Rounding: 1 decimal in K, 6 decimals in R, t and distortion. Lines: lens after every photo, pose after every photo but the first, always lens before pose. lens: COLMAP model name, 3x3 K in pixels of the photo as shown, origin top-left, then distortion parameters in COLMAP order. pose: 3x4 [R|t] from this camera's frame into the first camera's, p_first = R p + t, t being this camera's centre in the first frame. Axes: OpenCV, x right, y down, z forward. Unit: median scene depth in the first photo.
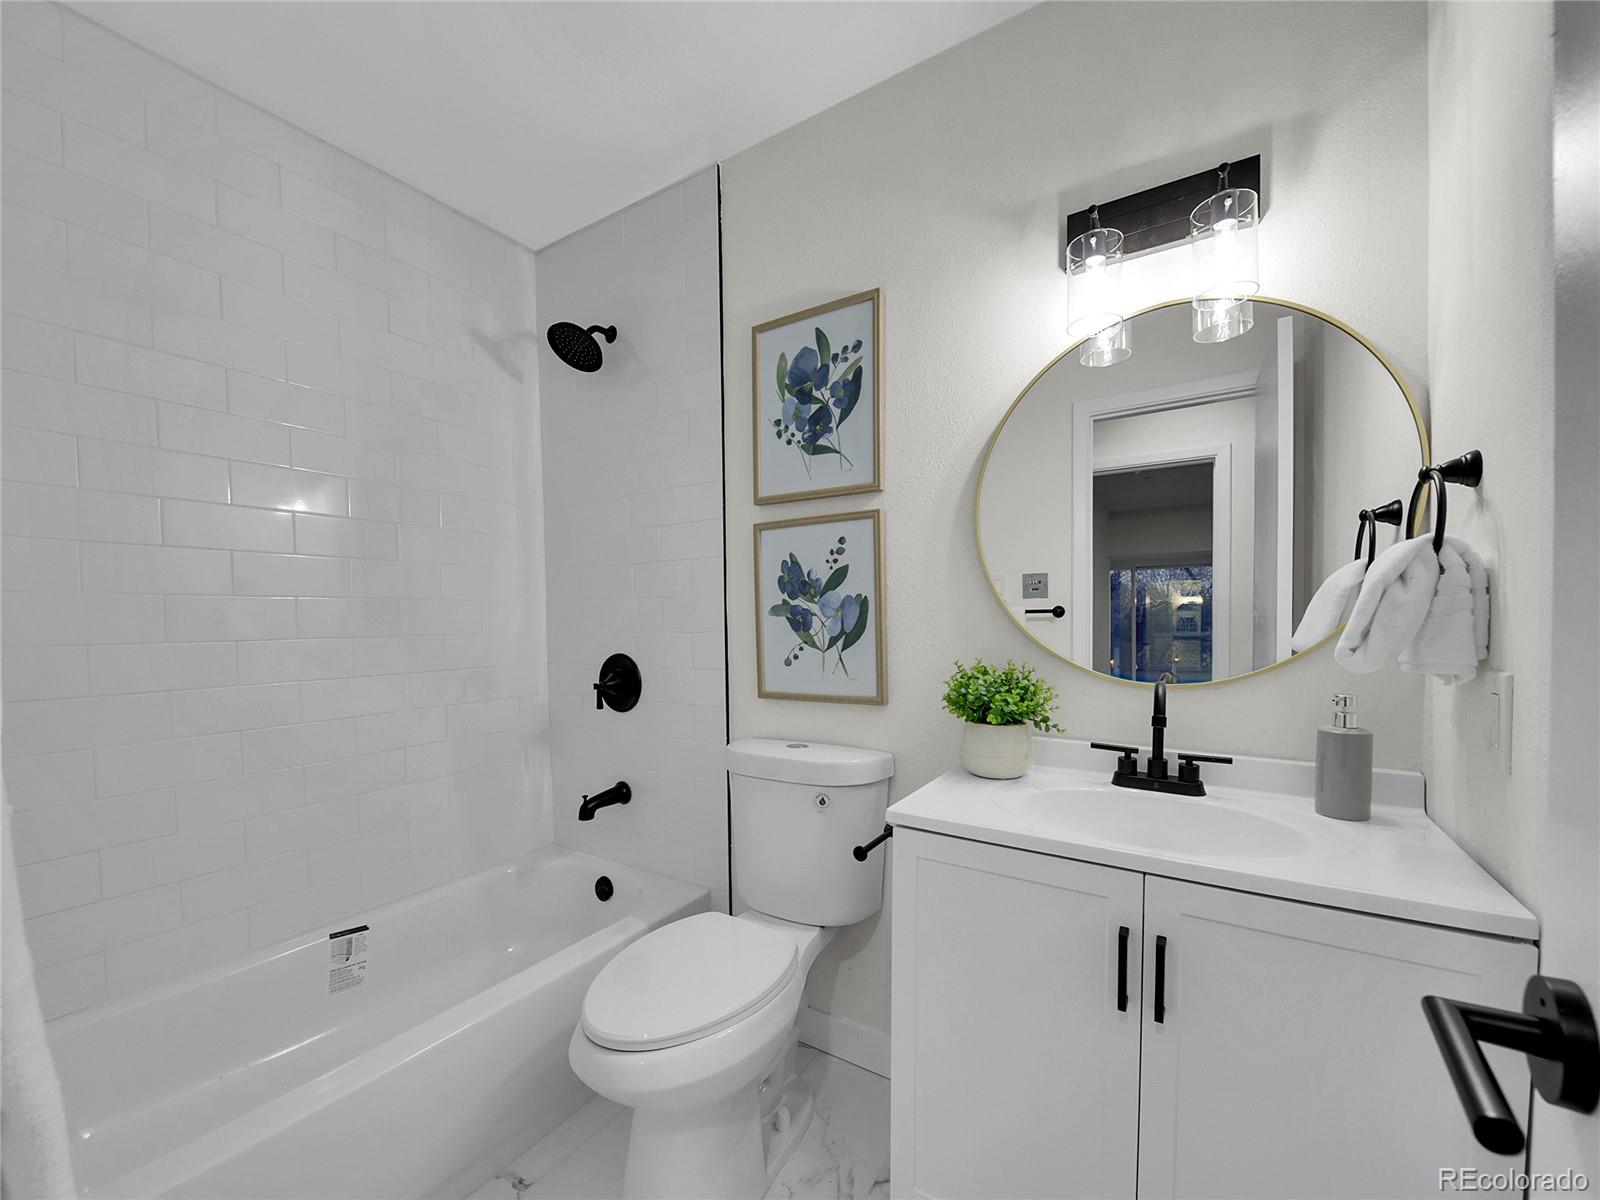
lens RADIAL K [[629.5, 0, 795.7], [0, 629.5, 580.7], [0, 0, 1]] dist [0.000991, 0.000160]
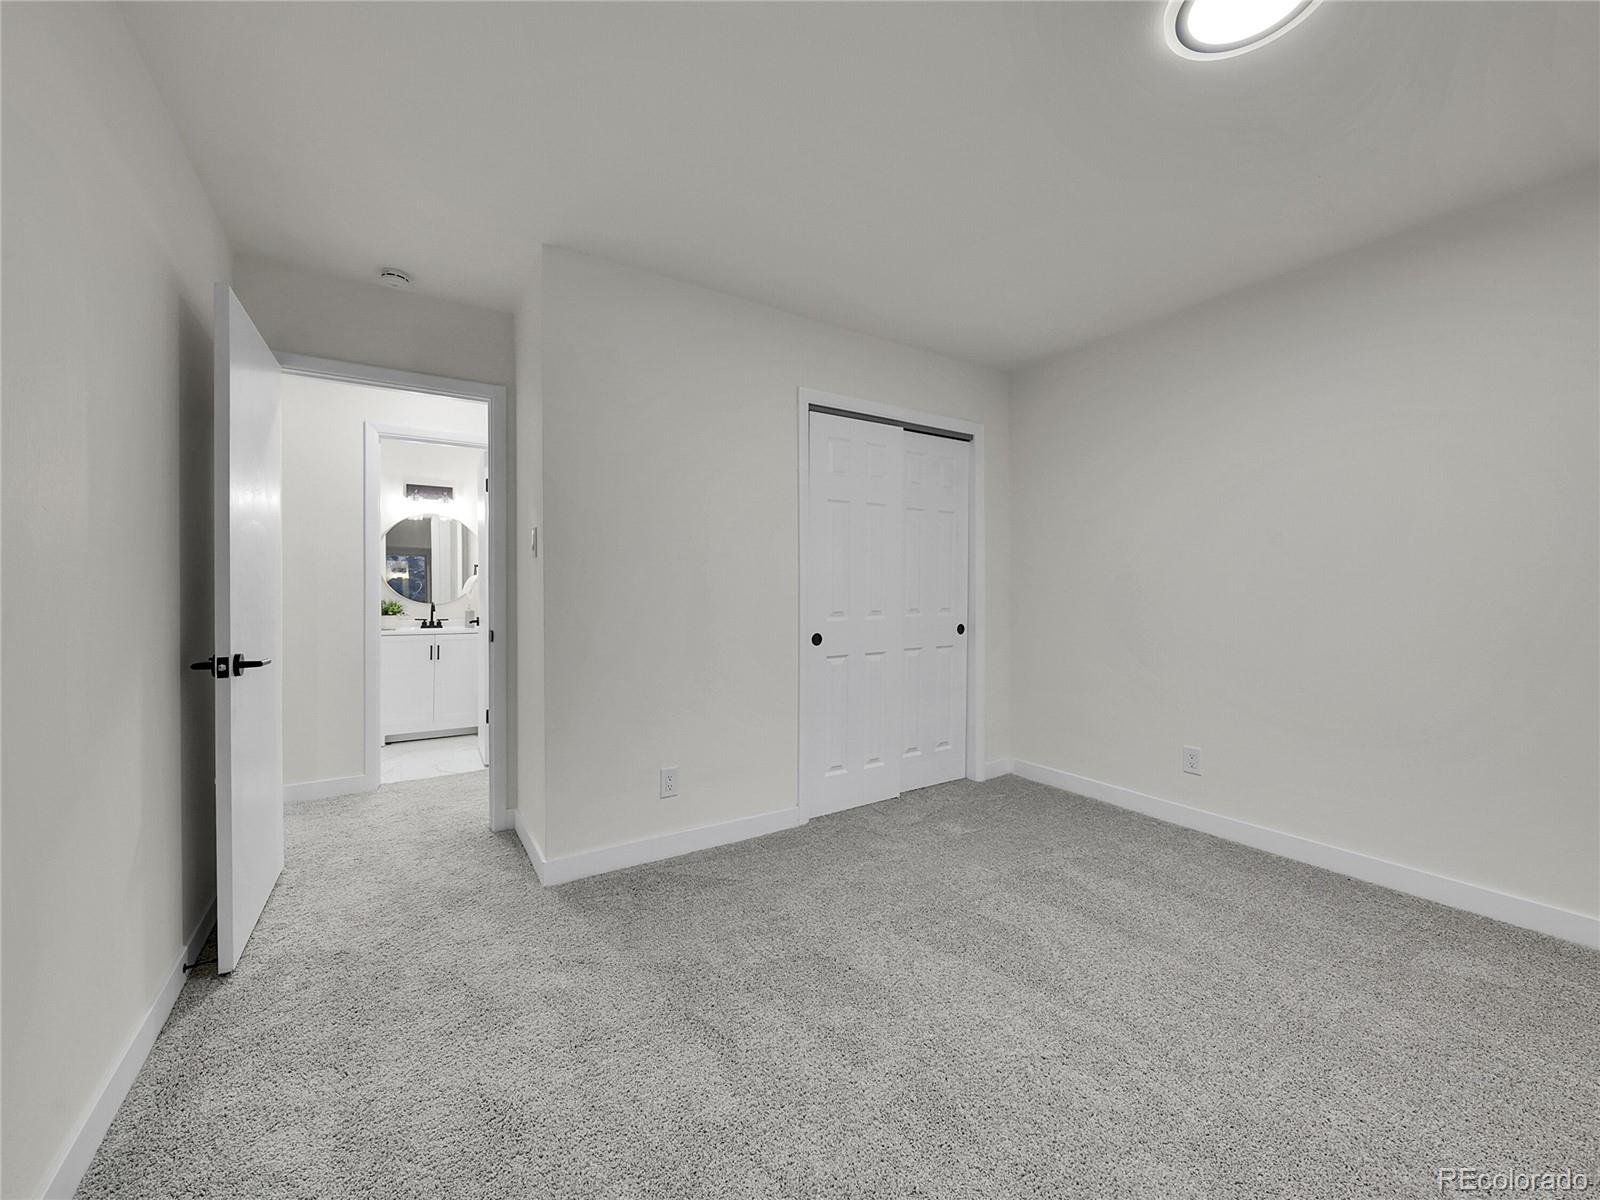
lens RADIAL K [[629.5, 0, 795.7], [0, 629.5, 580.7], [0, 0, 1]] dist [0.000991, 0.000160]
pose [[0.421311, -0.013246, 0.906820, -2.119787], [0.016262, 0.999843, 0.007049, 0.035566], [-0.906770, 0.011777, 0.421460, -2.847697]]
